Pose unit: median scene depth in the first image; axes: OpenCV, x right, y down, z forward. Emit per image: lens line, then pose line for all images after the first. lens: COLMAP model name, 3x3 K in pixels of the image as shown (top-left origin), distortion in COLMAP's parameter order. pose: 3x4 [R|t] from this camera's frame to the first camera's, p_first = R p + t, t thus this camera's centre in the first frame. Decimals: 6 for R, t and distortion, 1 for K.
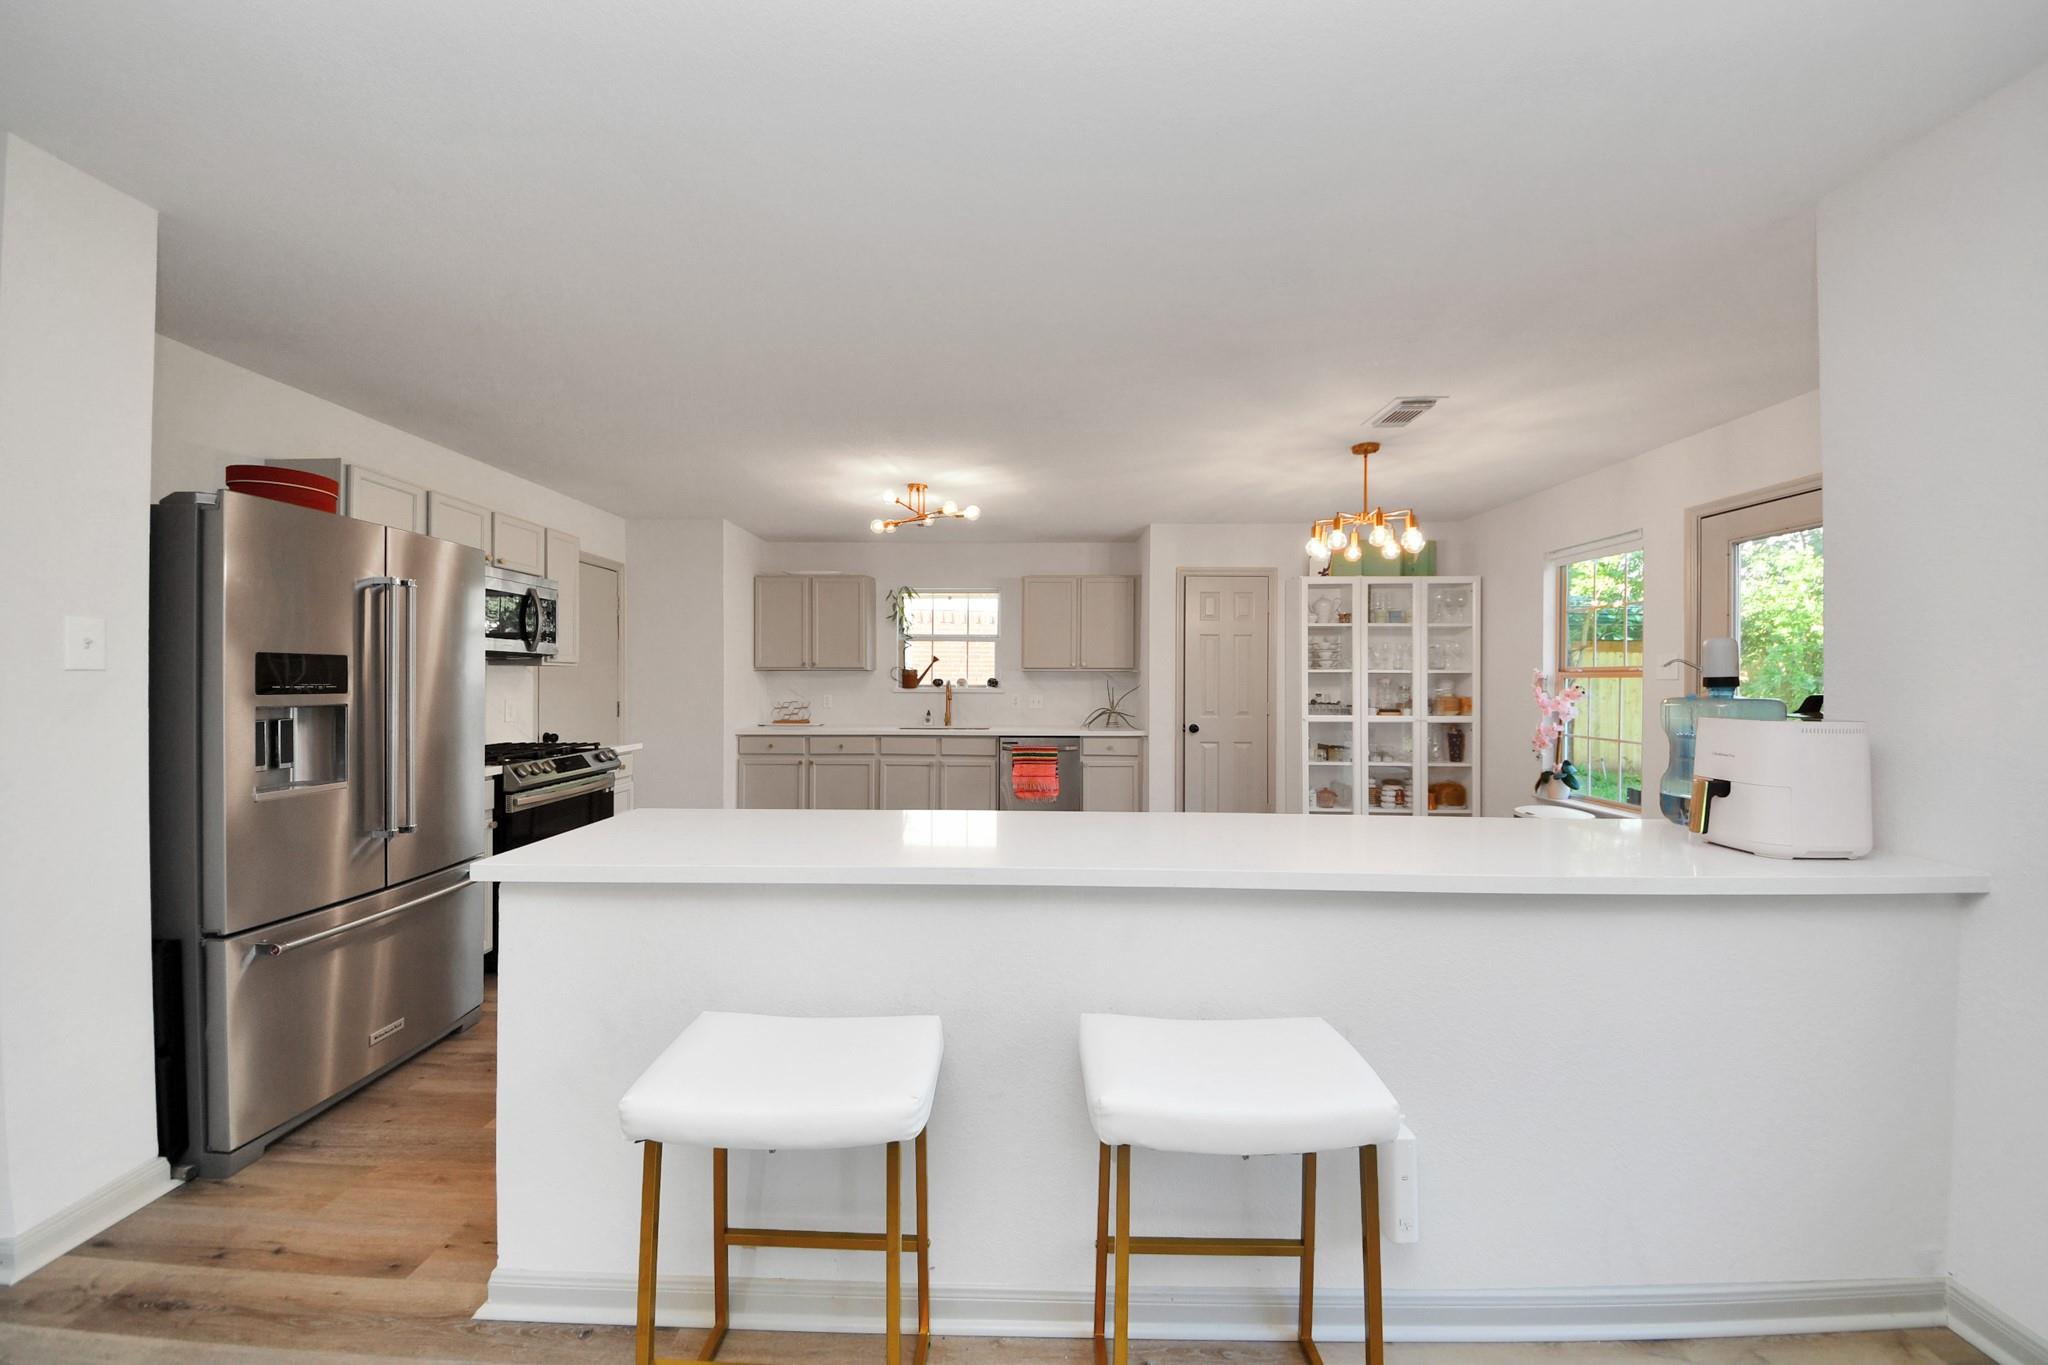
lens RADIAL K [[707.8, 0, 1019.8], [0, 707.8, 688.0], [0, 0, 1]] dist [0.020369, -0.010337]
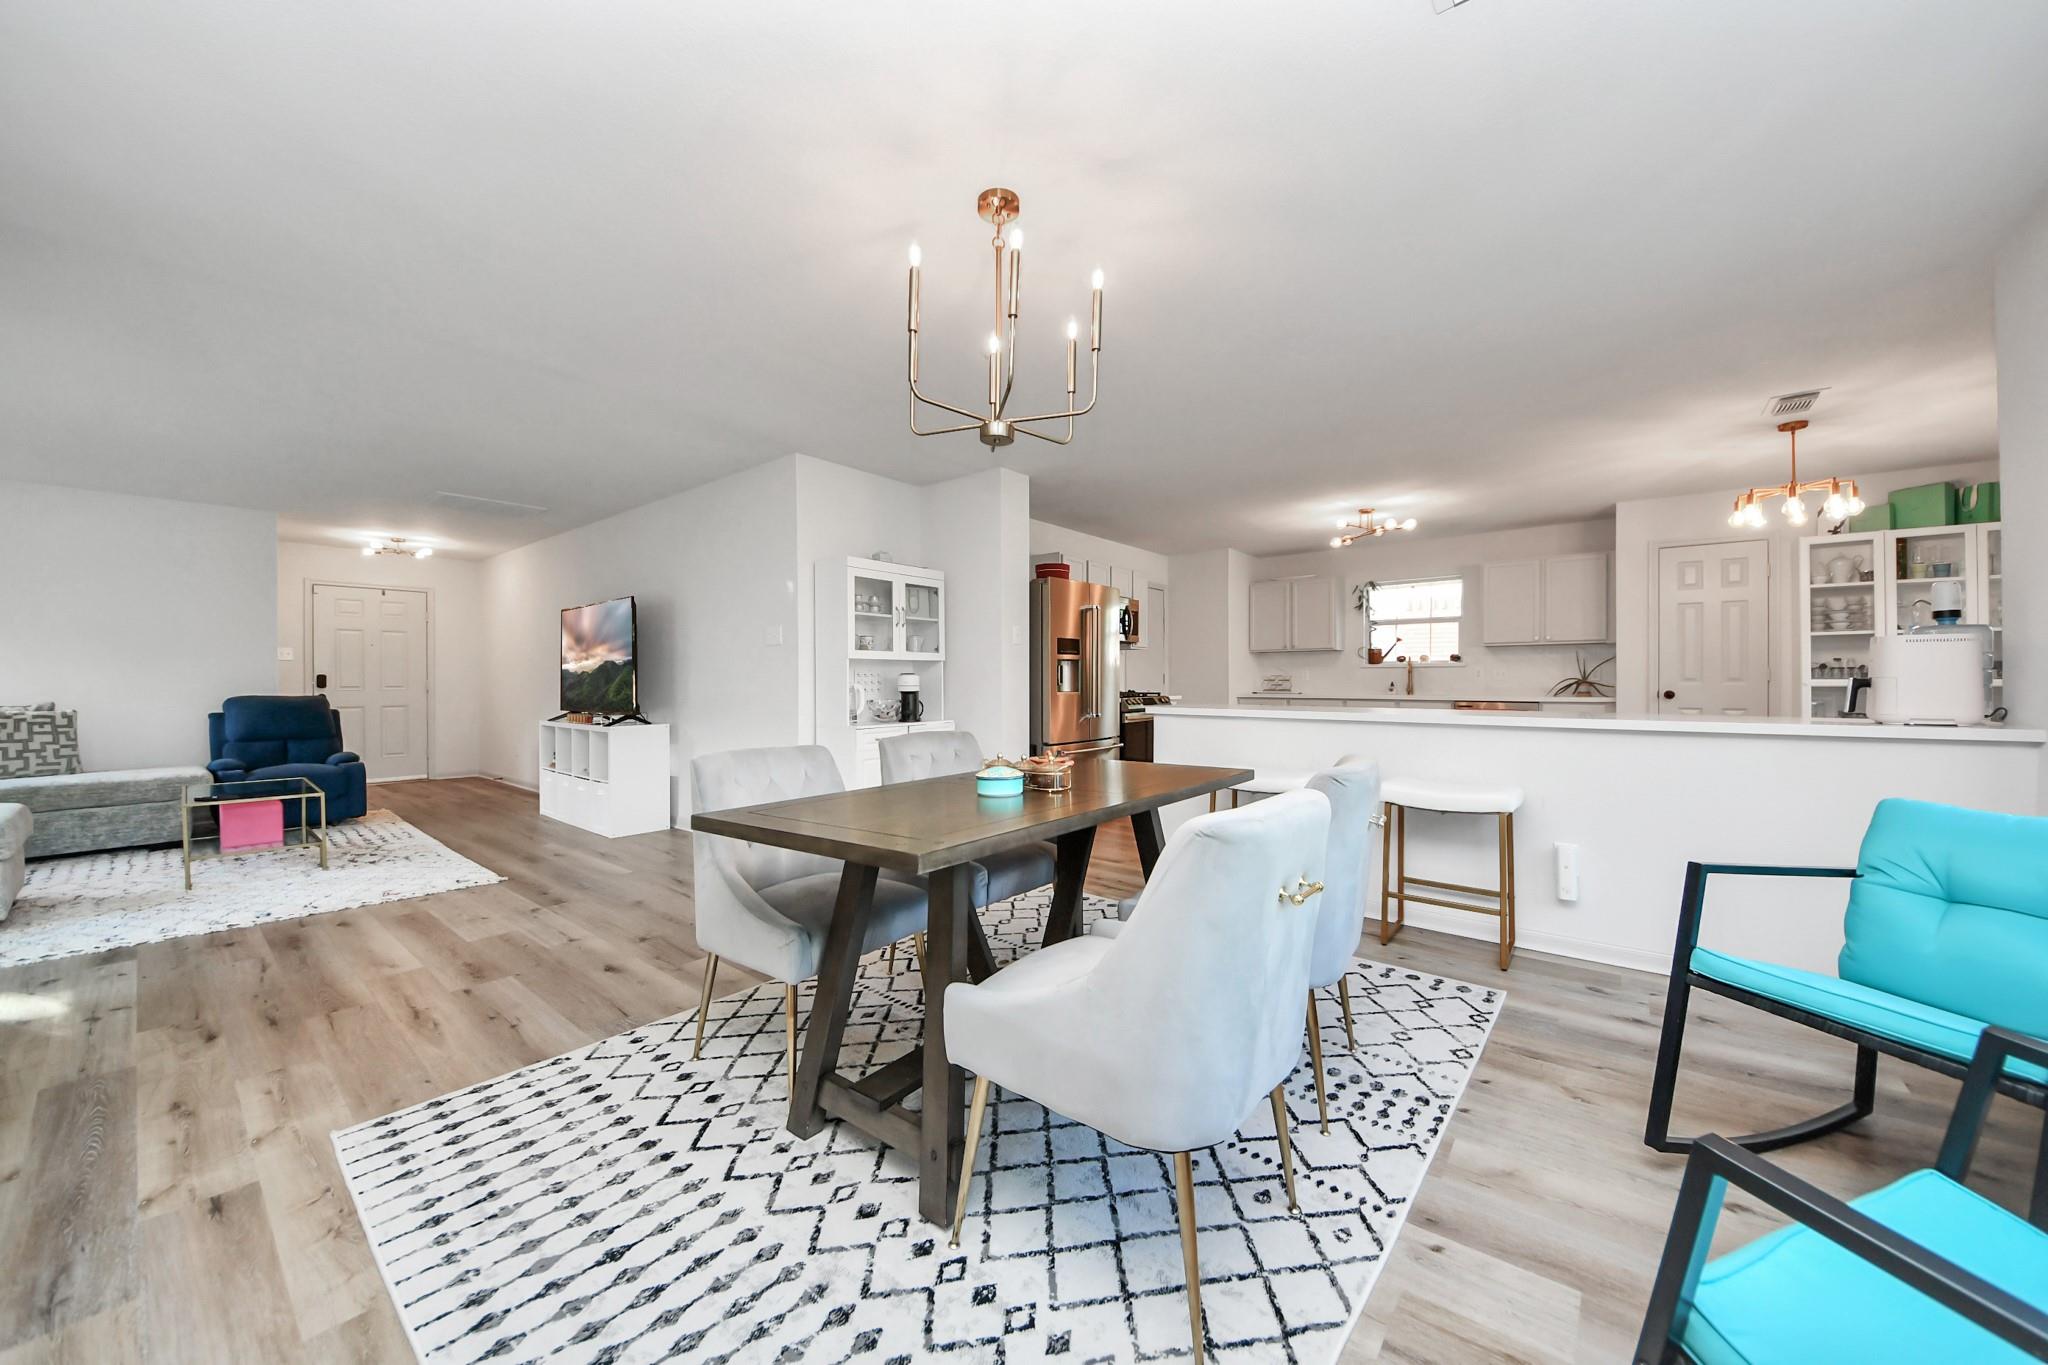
lens RADIAL K [[727.1, 0, 1019.0], [0, 727.1, 677.7], [0, 0, 1]] dist [0.021042, -0.019262]
pose [[0.787343, -0.007821, -0.616466, 0.160495], [-0.001366, 0.999895, -0.014430, 0.050047], [0.616514, 0.012204, 0.787249, -0.430158]]
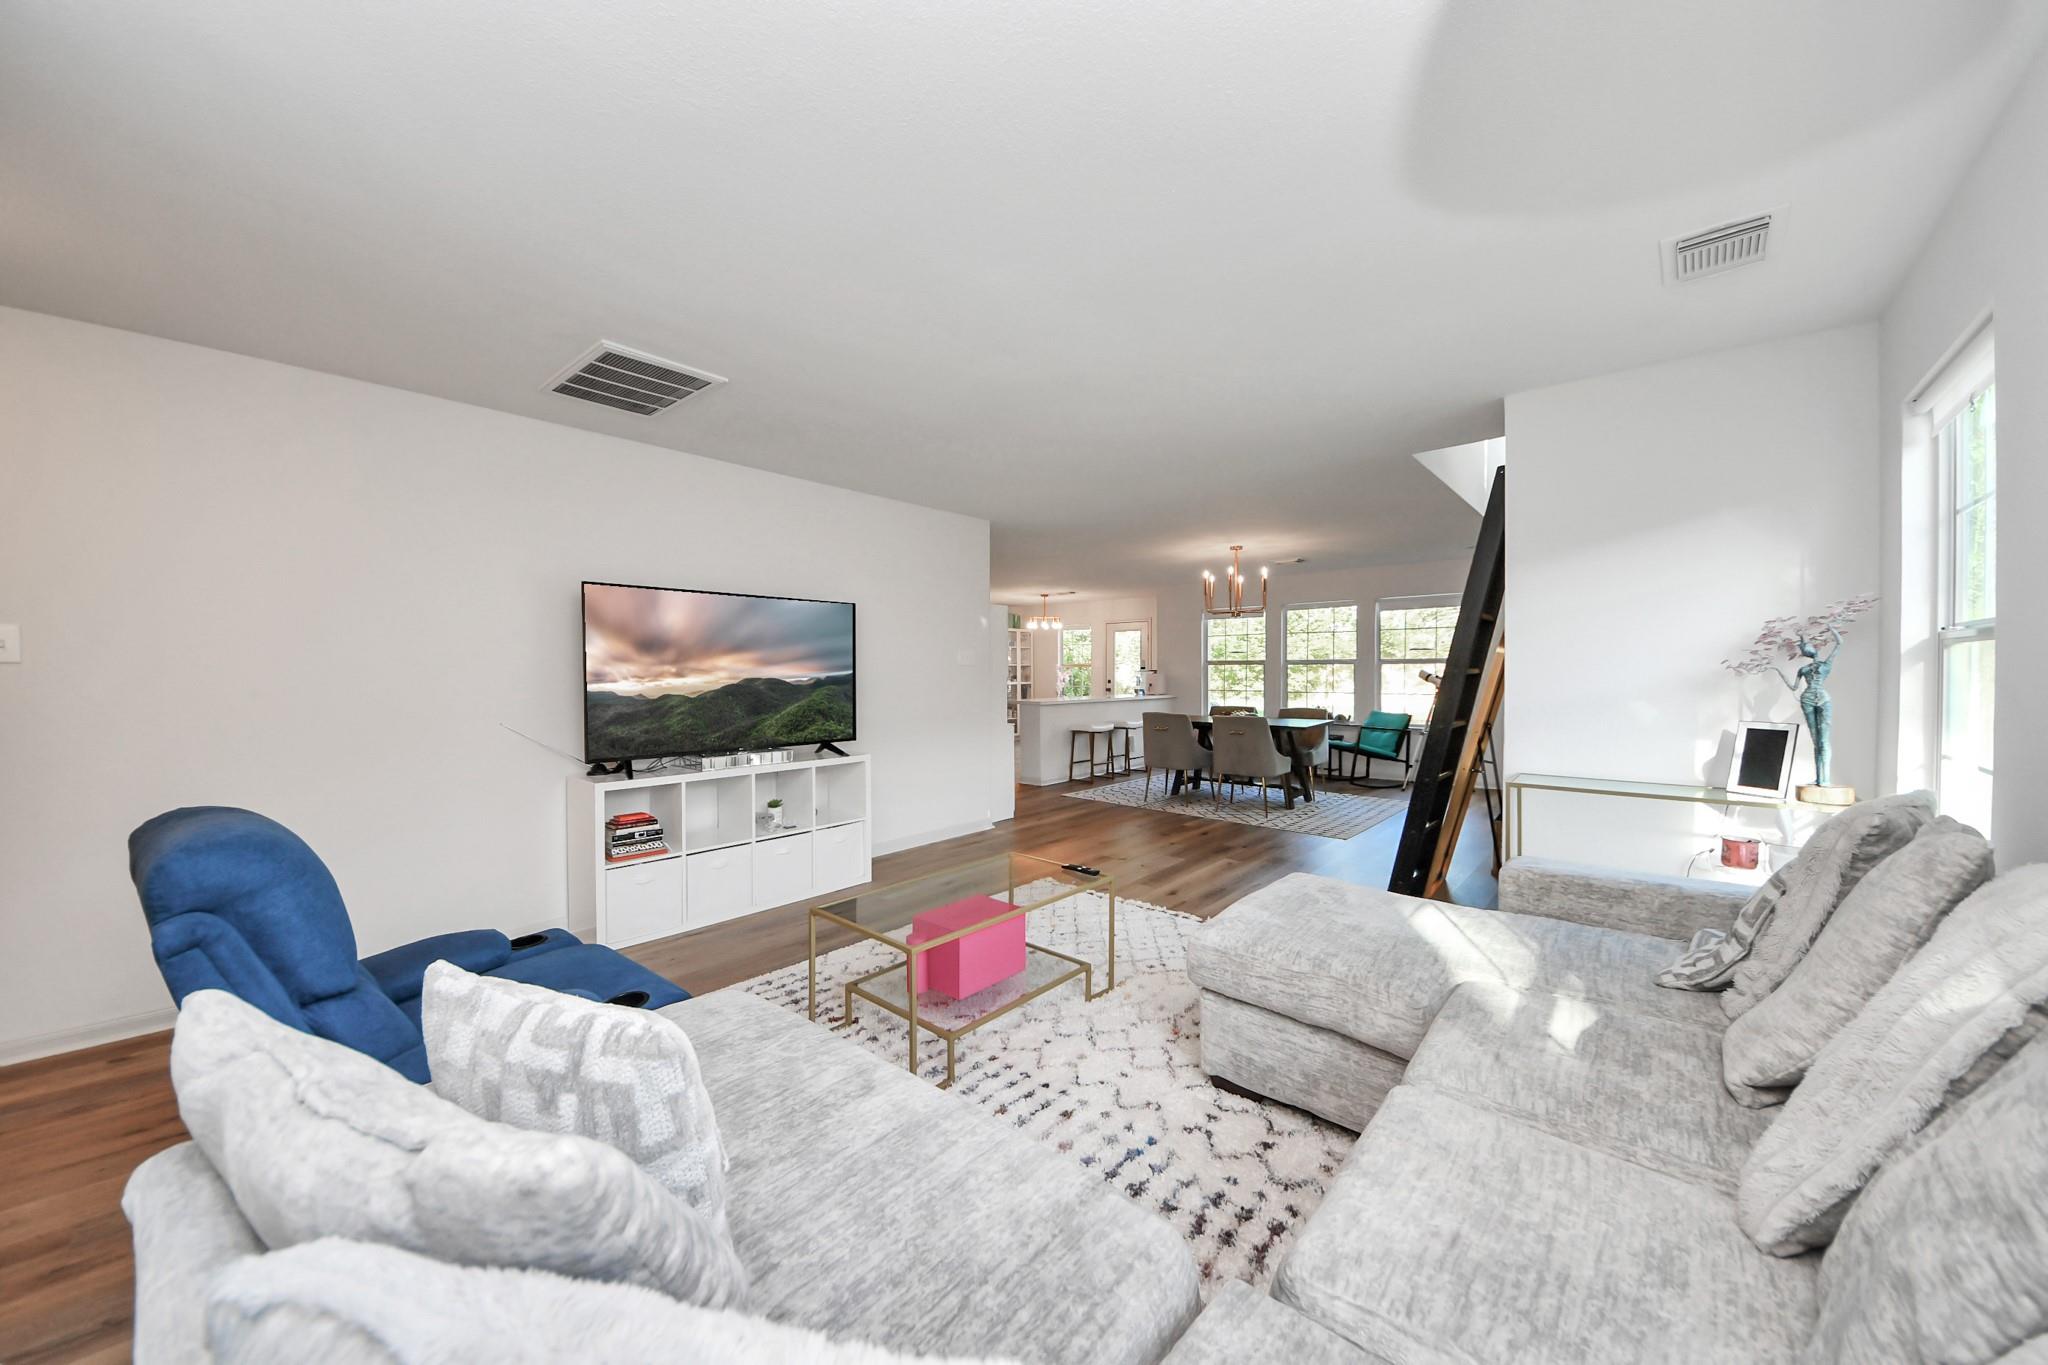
lens RADIAL K [[727.1, 0, 1019.0], [0, 727.1, 677.7], [0, 0, 1]] dist [0.021042, -0.019262]
pose [[0.643794, -0.014952, 0.765053, -1.427995], [0.016922, 0.999843, 0.005301, 0.009454], [-0.765012, 0.009534, 0.643946, -0.685028]]
